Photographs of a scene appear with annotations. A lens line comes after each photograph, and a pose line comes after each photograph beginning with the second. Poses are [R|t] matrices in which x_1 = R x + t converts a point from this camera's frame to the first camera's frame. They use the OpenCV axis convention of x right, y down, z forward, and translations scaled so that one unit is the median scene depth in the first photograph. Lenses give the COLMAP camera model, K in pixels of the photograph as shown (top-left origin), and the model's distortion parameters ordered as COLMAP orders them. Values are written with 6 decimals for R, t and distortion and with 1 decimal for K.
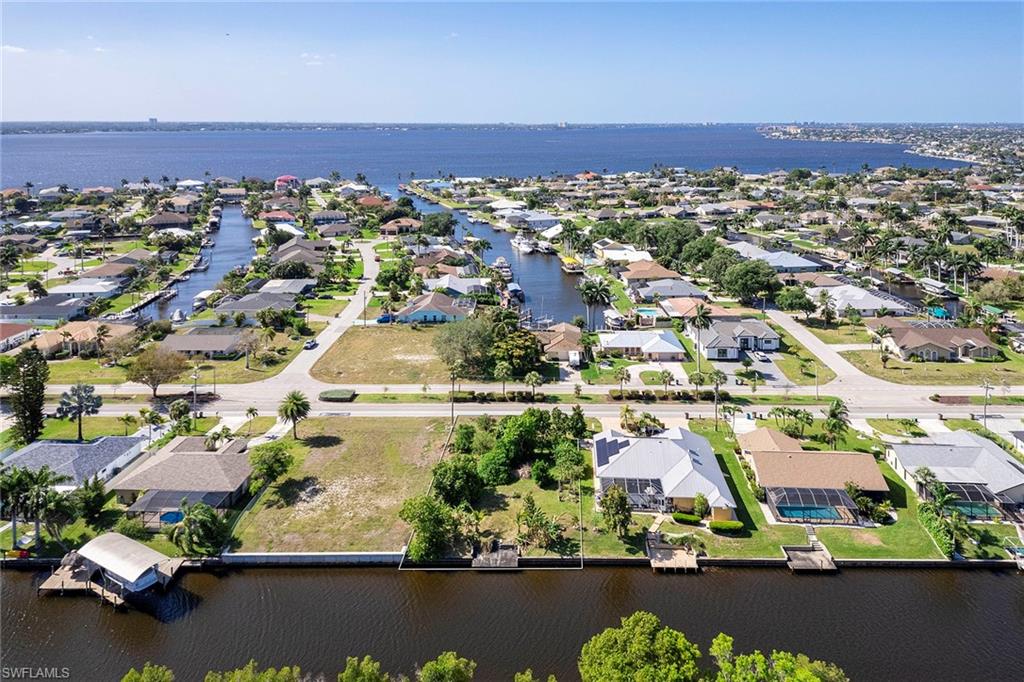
lens RADIAL K [[754.6, 0, 543.6], [0, 754.6, 341.5], [0, 0, 1]] dist [0.069039, -0.081325]
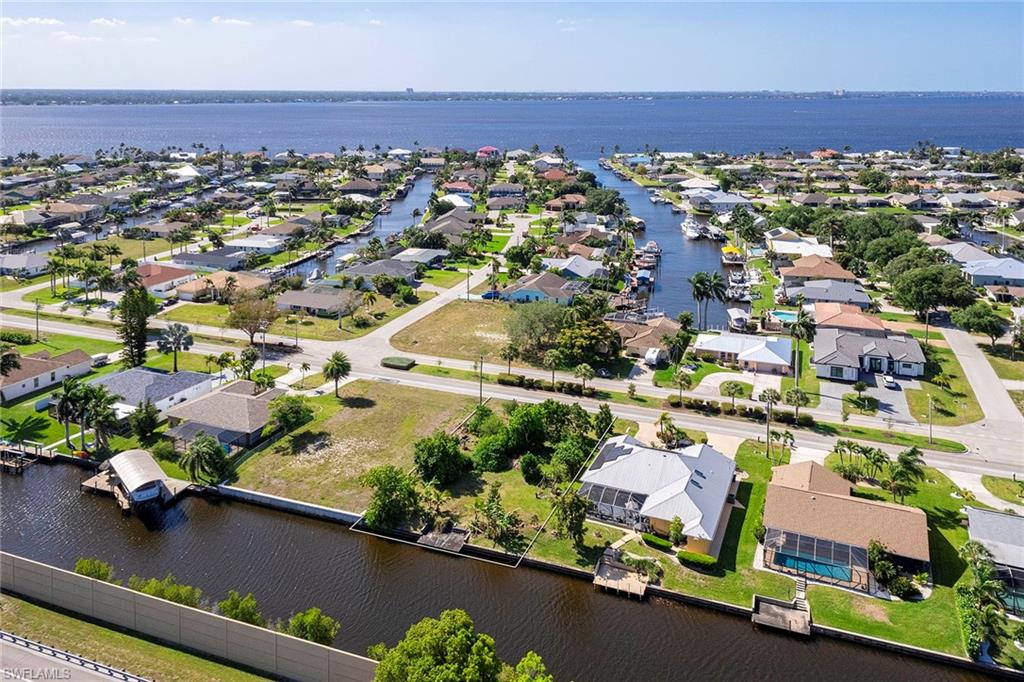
lens RADIAL K [[796.3, 0, 459.2], [0, 796.3, 354.7], [0, 0, 1]] dist [0.077635, -0.097057]
pose [[0.924072, 0.121389, -0.362429, 0.171175], [-0.108196, 0.992519, 0.056562, -0.008643], [0.366584, -0.013054, 0.930293, 0.021139]]
